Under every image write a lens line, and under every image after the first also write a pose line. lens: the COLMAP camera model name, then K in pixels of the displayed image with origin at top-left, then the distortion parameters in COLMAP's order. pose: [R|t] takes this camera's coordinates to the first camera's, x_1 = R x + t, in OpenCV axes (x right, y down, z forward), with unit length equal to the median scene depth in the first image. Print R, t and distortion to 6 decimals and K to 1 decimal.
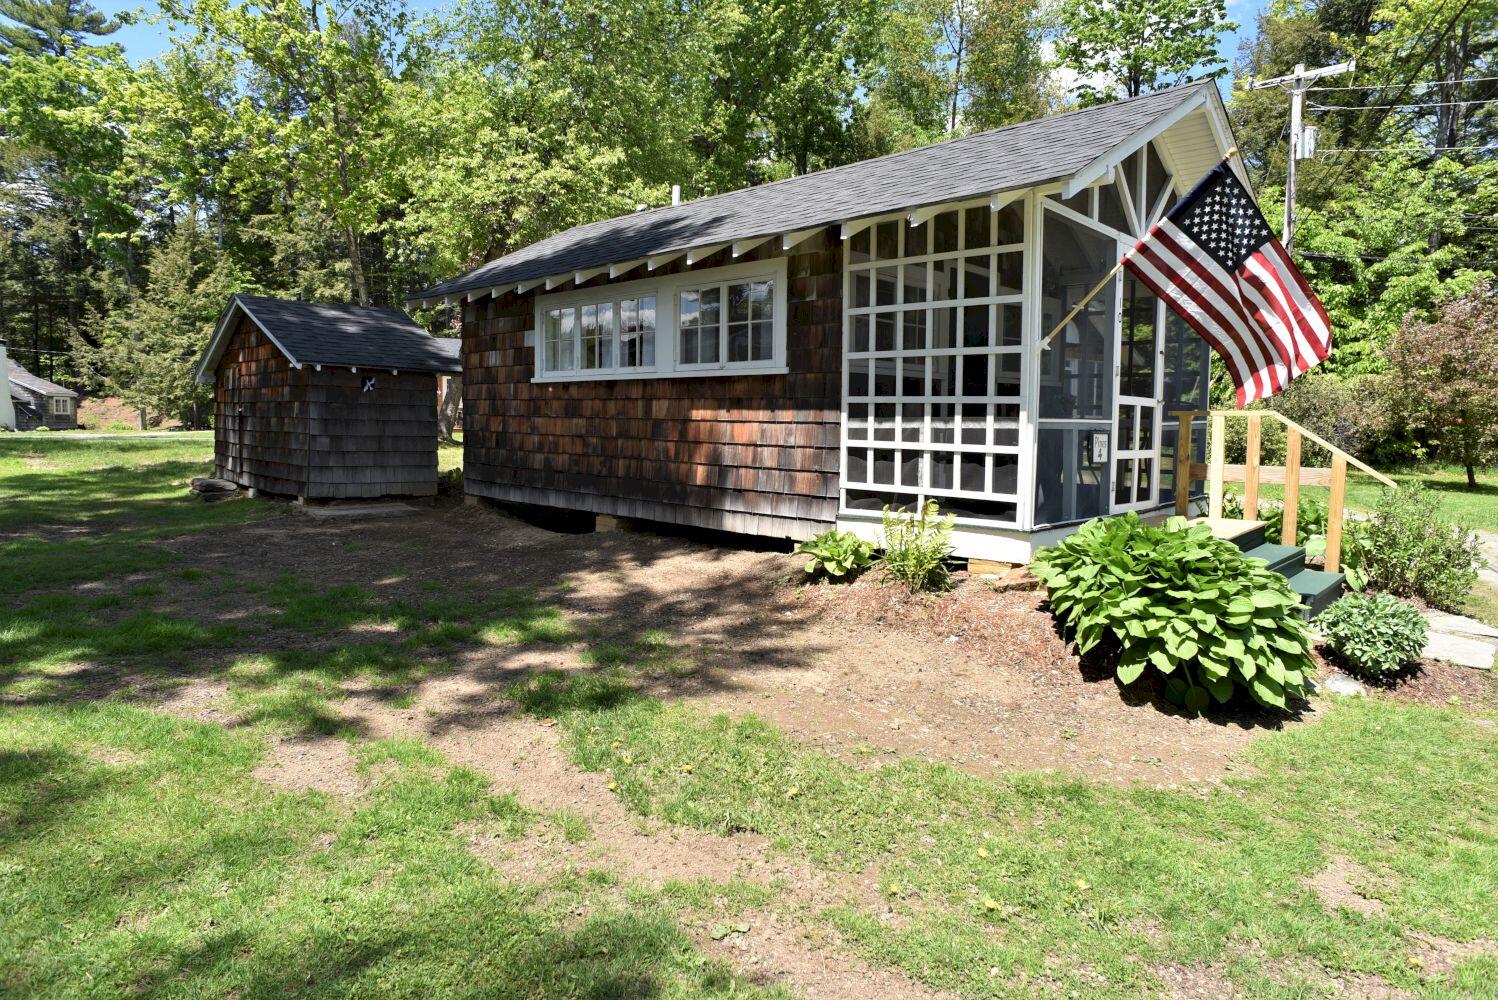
lens RADIAL K [[859.6, 0, 749.0], [0, 859.6, 500.0], [0, 0, 1]] dist [-0.069207, 0.038096]
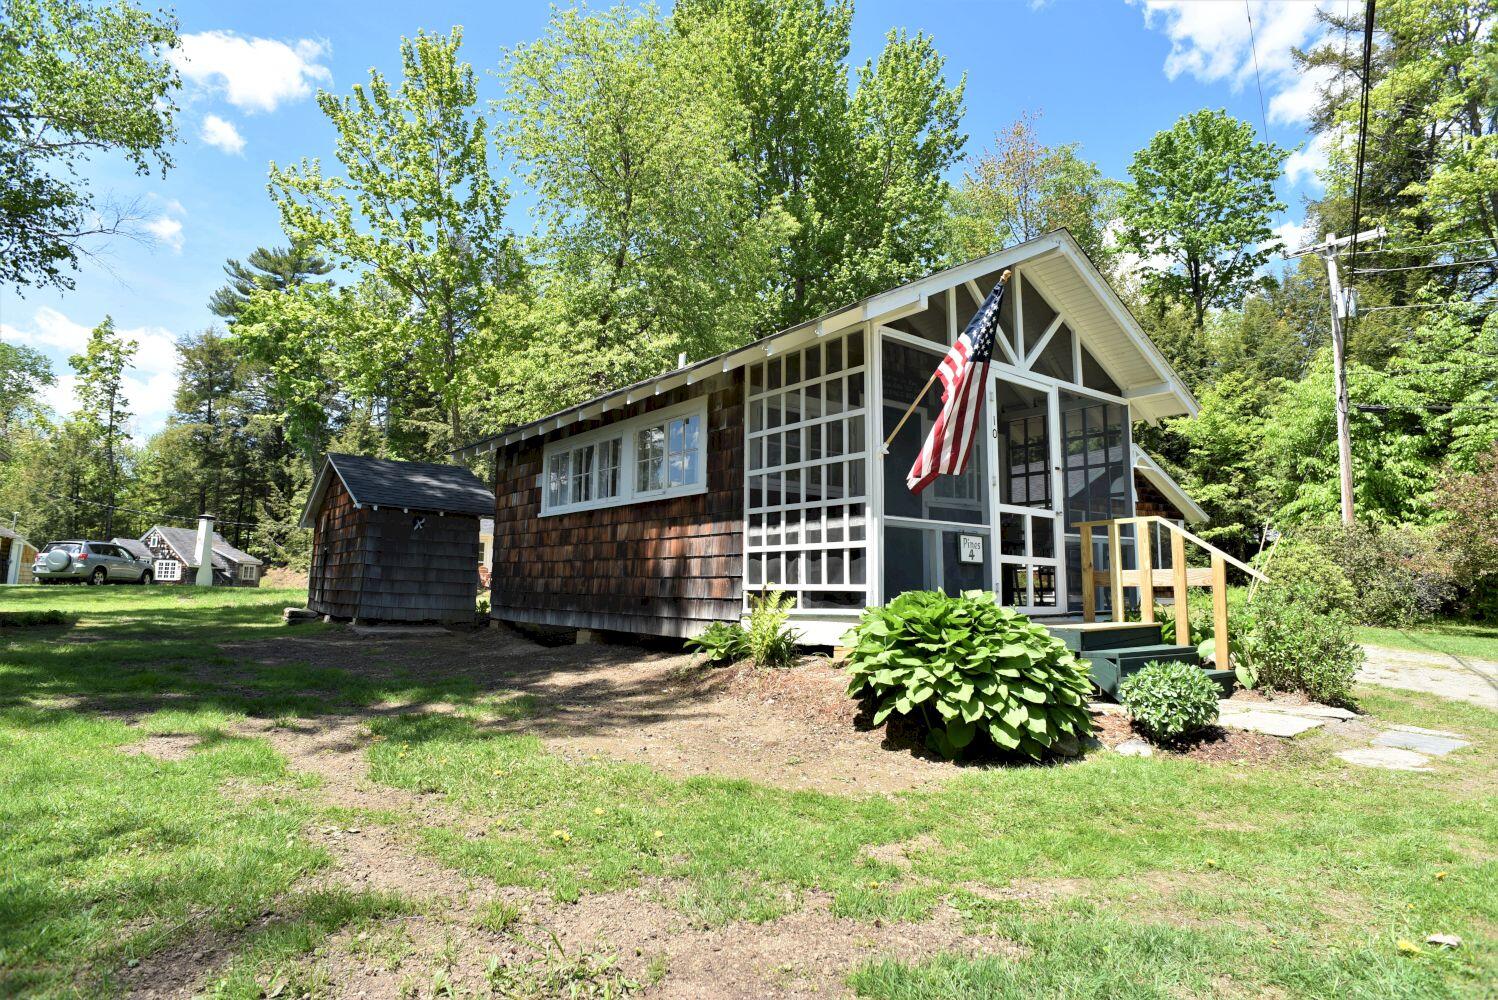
lens RADIAL K [[830.6, 0, 749.0], [0, 830.6, 500.0], [0, 0, 1]] dist [-0.073687, 0.032374]
pose [[0.989055, -0.015246, -0.146761, 0.254868], [-0.015482, 0.978433, -0.205984, 0.087282], [0.146736, 0.206002, 0.967487, -0.062488]]
